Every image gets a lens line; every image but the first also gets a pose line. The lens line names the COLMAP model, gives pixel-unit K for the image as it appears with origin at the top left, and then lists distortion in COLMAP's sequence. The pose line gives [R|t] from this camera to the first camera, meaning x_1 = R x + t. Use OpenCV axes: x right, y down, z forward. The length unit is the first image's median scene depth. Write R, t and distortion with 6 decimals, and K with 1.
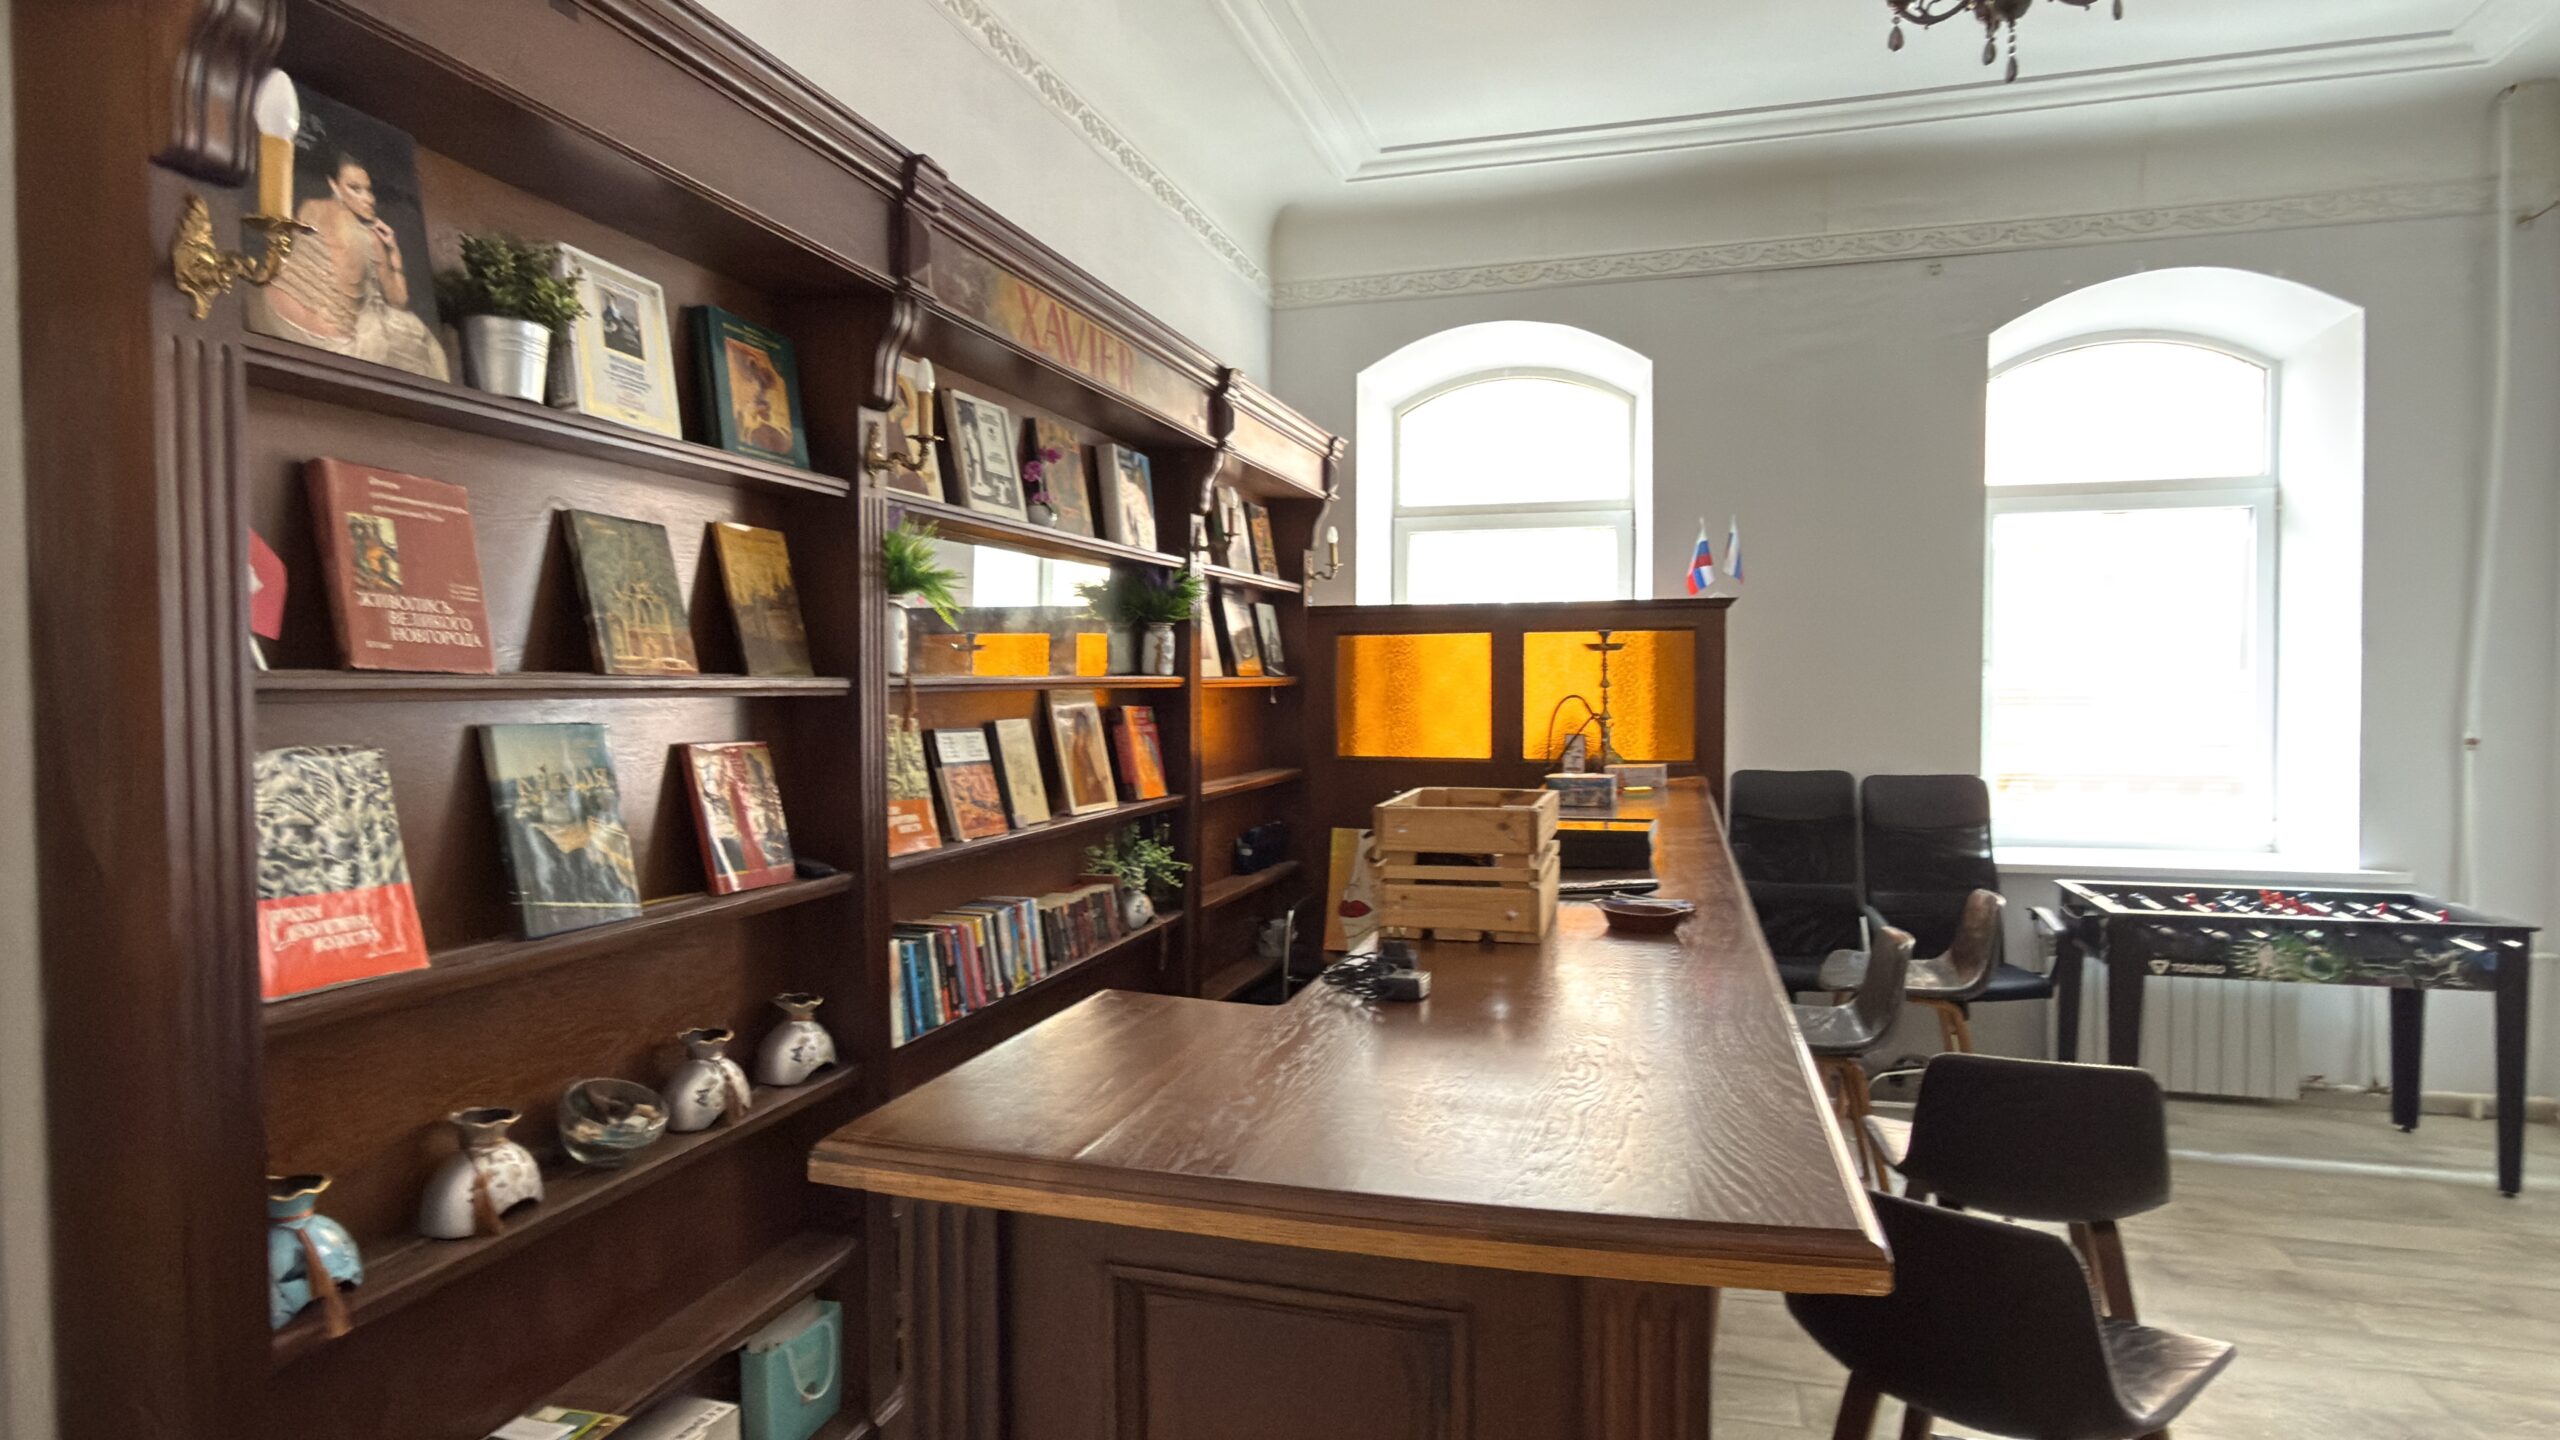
lens RADIAL K [[1354.8, 0, 1280.4], [0, 1354.8, 711.6], [0, 0, 1]] dist [-0.003779, -0.000287]
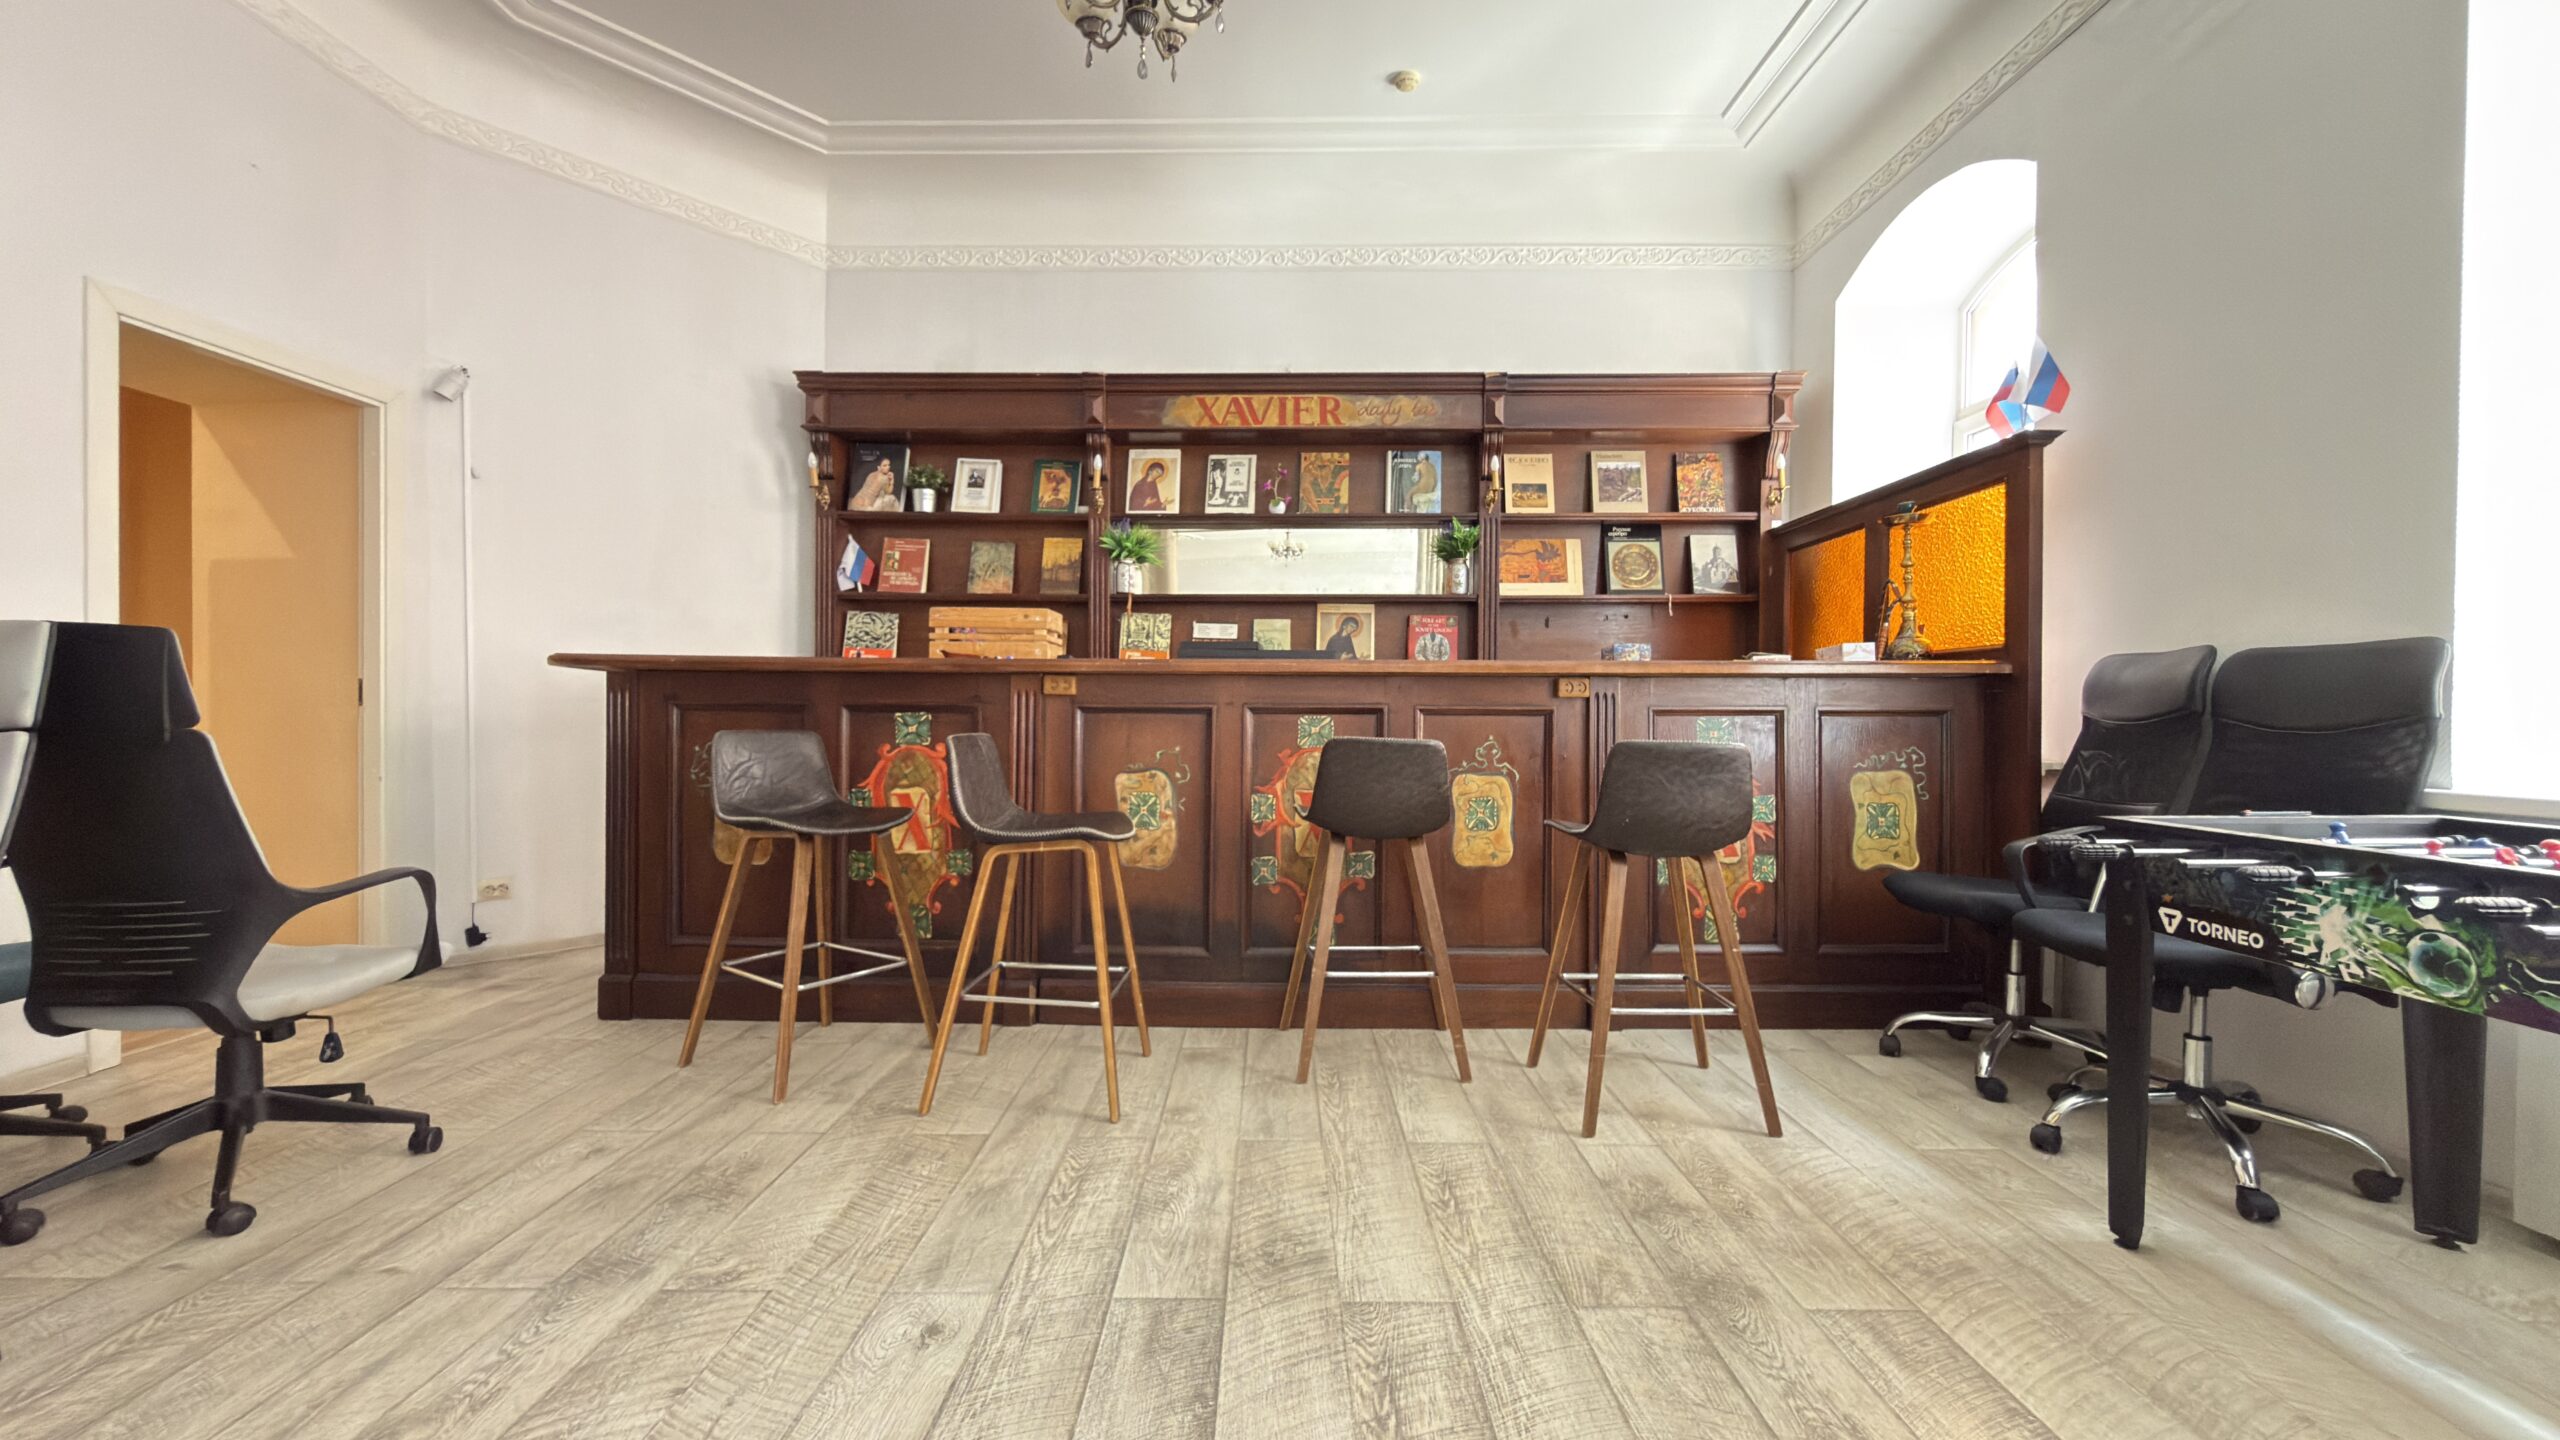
lens RADIAL K [[1019.3, 0, 1272.2], [0, 1019.3, 718.1], [0, 0, 1]] dist [0.004011, 0.000181]
pose [[0.270359, 0.012009, -0.962685, 1.169617], [-0.029991, 0.999542, 0.004046, 0.137420], [0.962292, 0.027778, 0.270595, 0.629683]]
